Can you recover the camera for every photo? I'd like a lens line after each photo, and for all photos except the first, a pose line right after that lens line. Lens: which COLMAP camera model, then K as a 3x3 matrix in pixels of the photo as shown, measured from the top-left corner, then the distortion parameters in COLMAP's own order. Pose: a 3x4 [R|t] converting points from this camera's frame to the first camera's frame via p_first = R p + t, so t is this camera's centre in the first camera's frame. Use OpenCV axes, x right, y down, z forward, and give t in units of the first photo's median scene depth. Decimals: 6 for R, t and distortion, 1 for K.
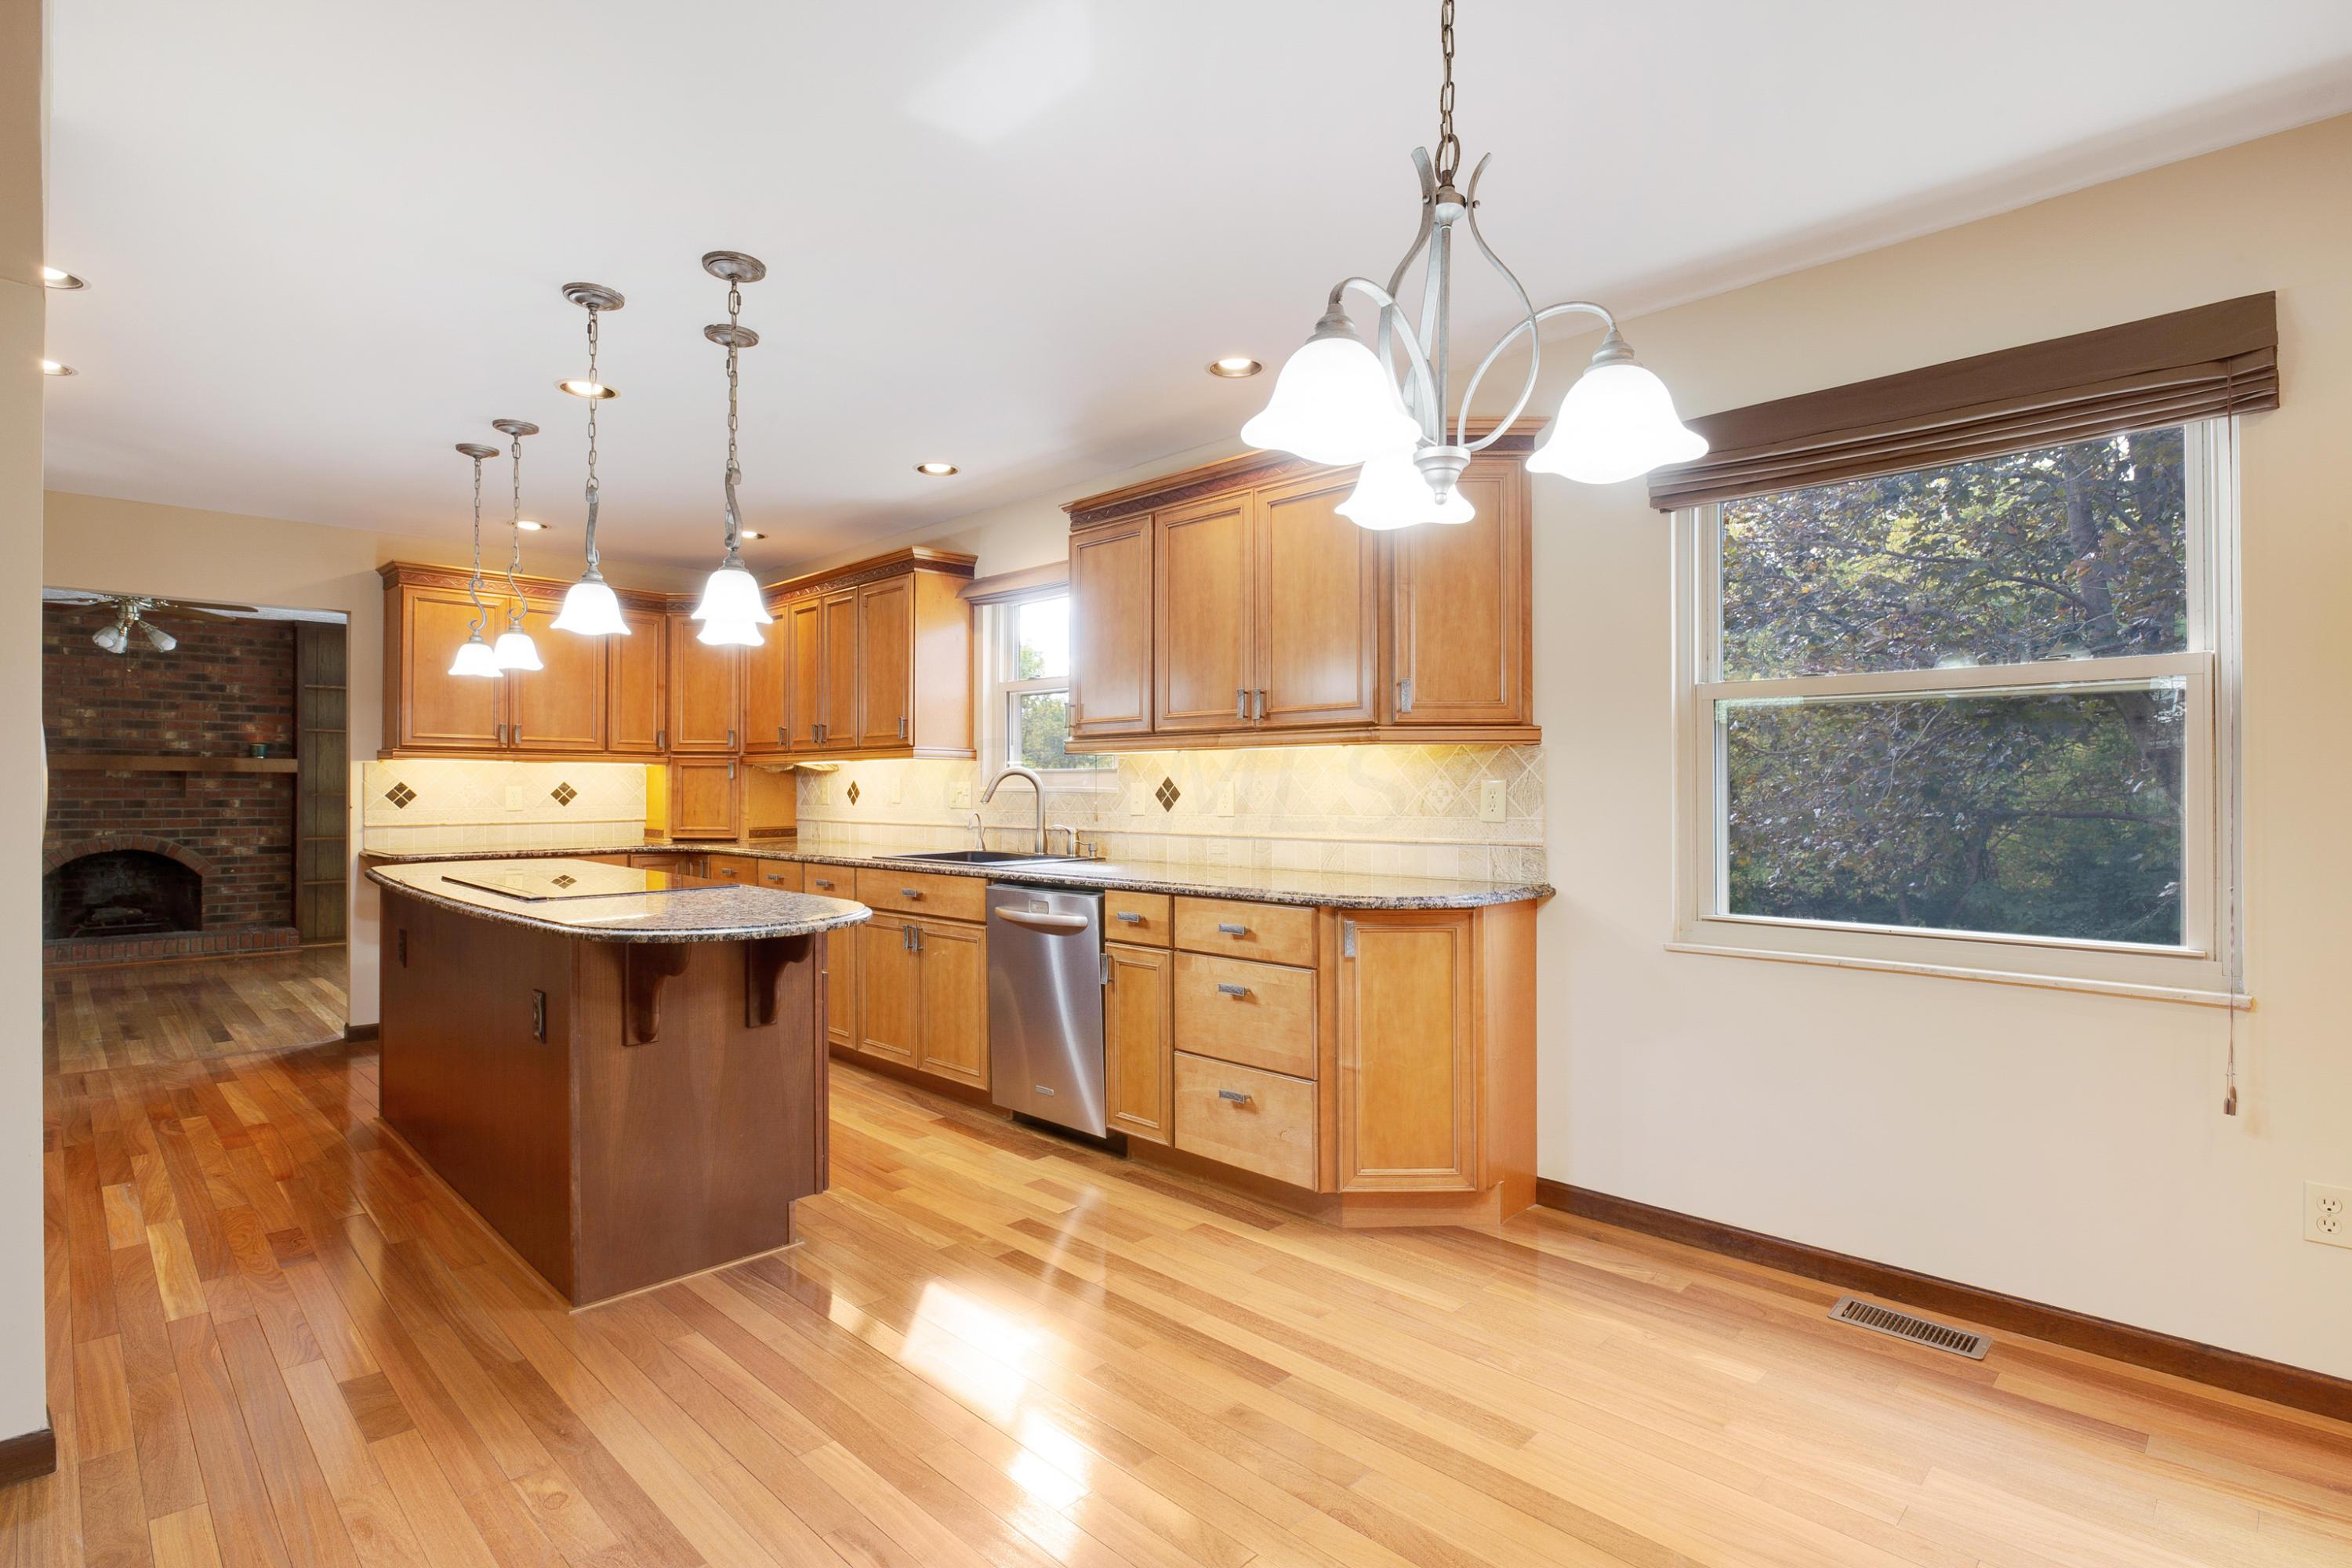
lens RADIAL K [[1153.9, 0, 1159.9], [0, 1153.9, 781.8], [0, 0, 1]] dist [-0.002796, -0.004416]
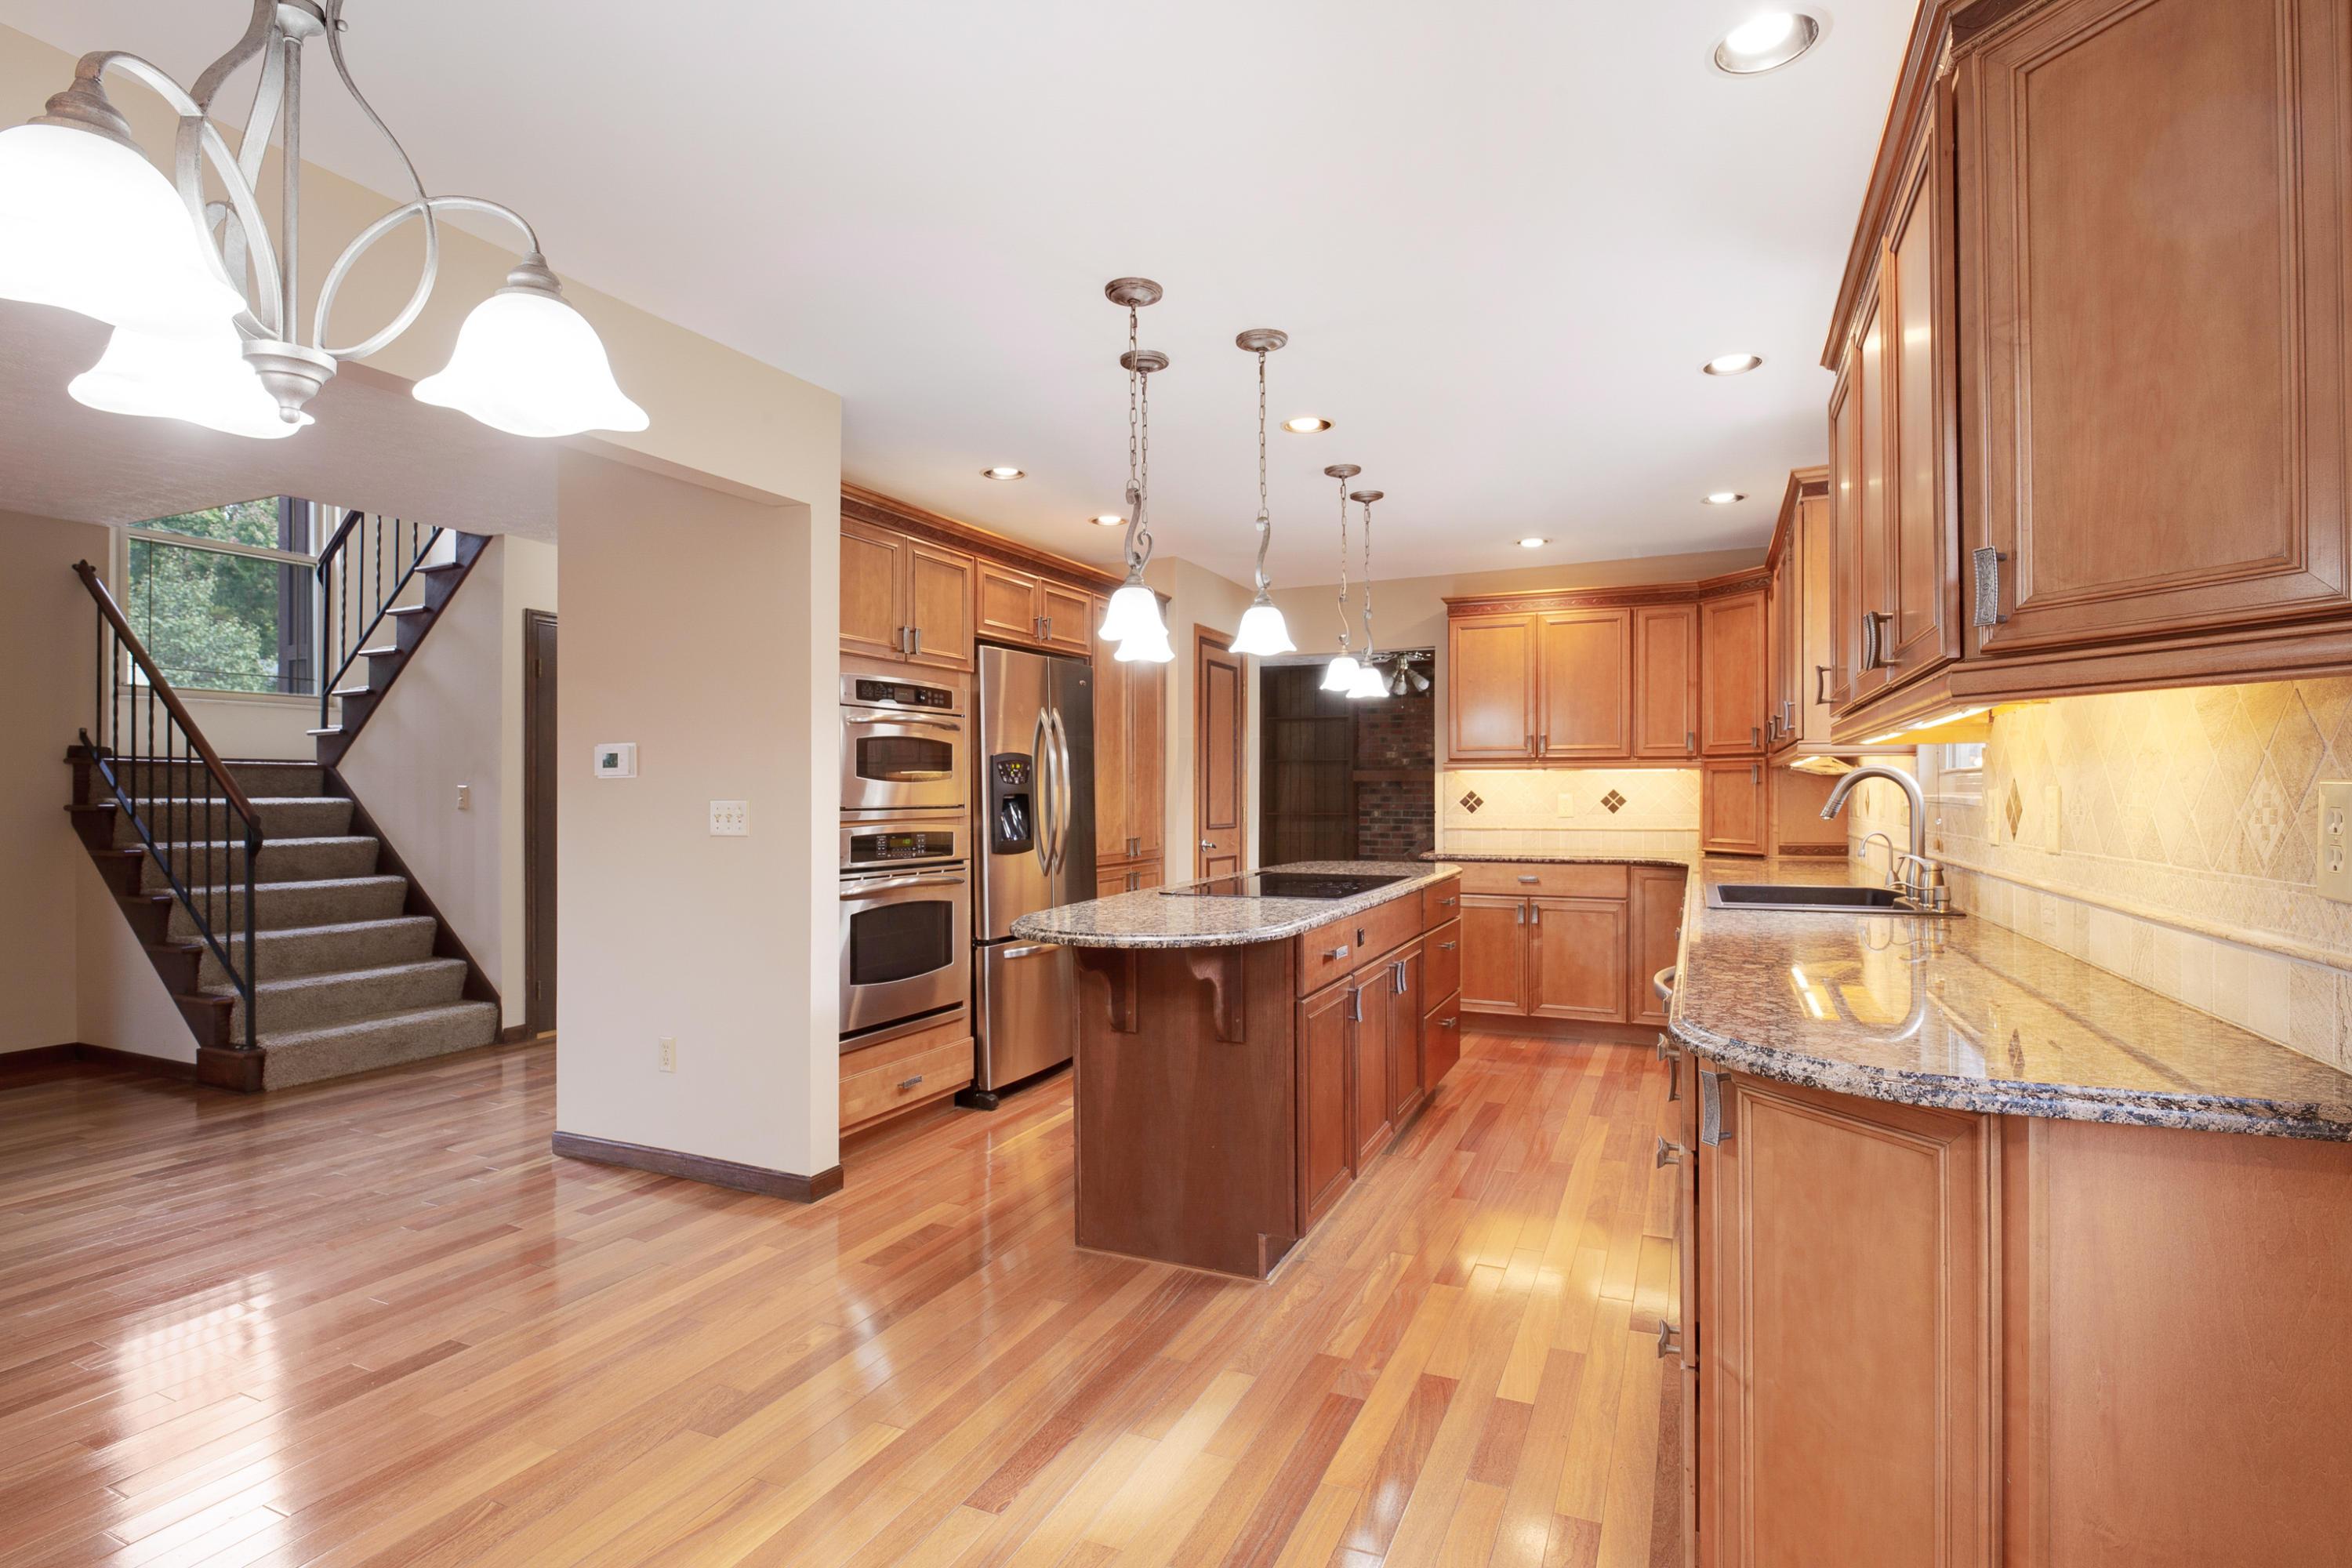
lens RADIAL K [[1153.9, 0, 1189.0], [0, 1153.9, 796.4], [0, 0, 1]] dist [-0.002796, -0.004416]
pose [[0.360267, 0.001408, -0.932848, 0.324711], [0.007166, 0.999965, 0.004277, -0.000650], [0.932822, -0.008226, 0.360244, 0.362052]]
